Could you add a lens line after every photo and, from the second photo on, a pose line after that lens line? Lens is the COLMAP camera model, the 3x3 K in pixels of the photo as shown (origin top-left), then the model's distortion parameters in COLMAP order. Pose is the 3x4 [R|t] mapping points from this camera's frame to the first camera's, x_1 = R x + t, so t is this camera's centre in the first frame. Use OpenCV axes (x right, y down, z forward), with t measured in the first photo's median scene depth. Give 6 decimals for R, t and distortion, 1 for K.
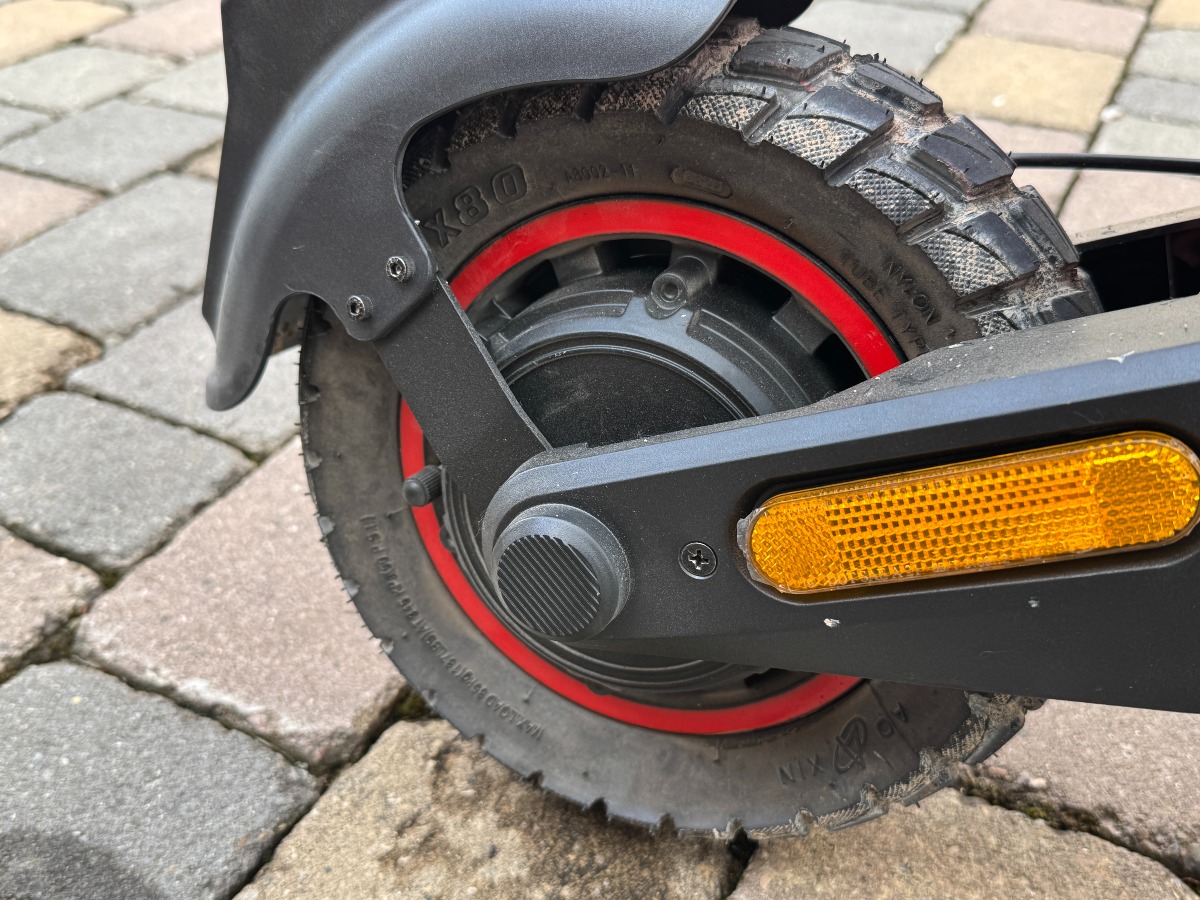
lens RADIAL K [[1210.2, 0, 600.0], [0, 1210.2, 450.0], [0, 0, 1]] dist [0.144171, -0.348531]
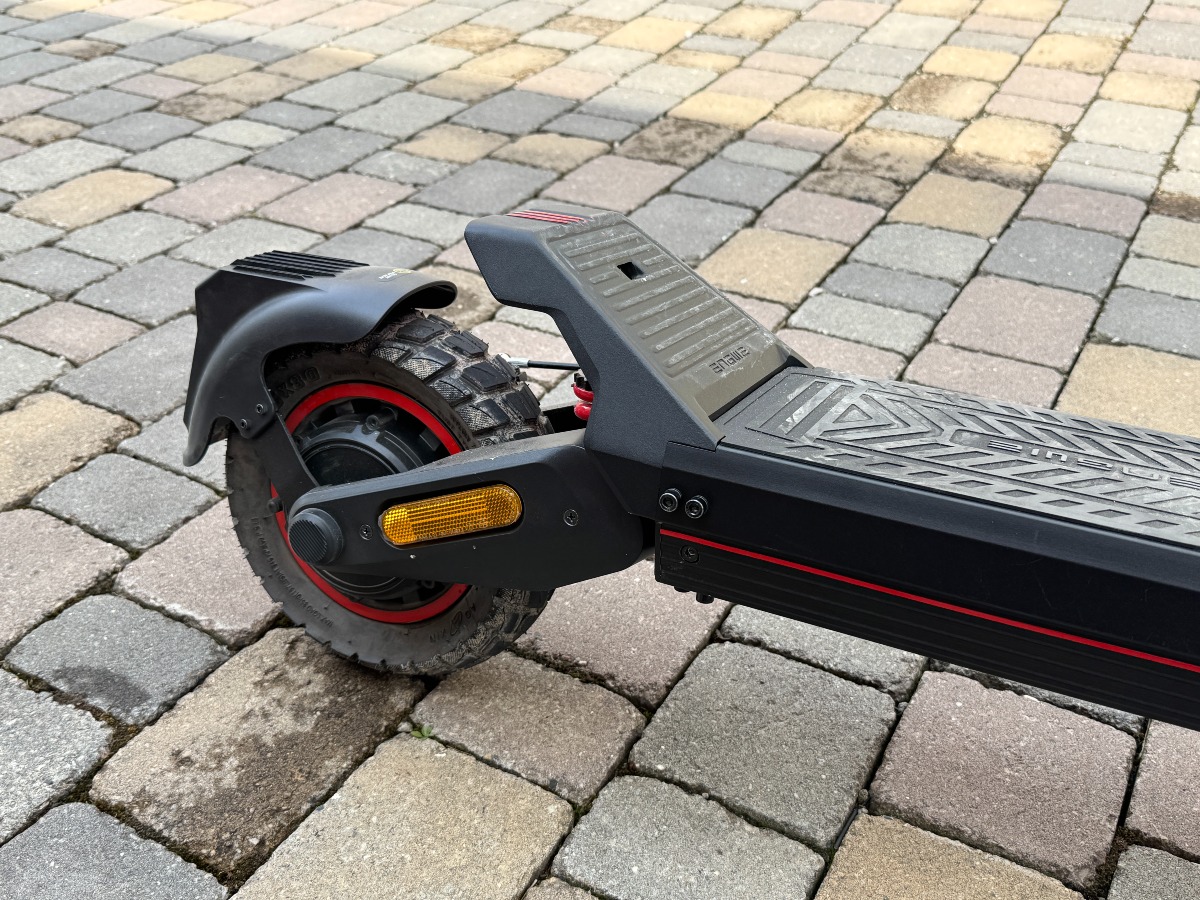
lens RADIAL K [[1191.2, 0, 597.3], [0, 1191.2, 452.4], [0, 0, 1]] dist [0.192765, -0.416999]
pose [[0.998902, 0.035315, -0.030792, 0.433729], [-0.036995, 0.997757, -0.055794, 0.032701], [0.028752, 0.056872, 0.997967, -1.017506]]
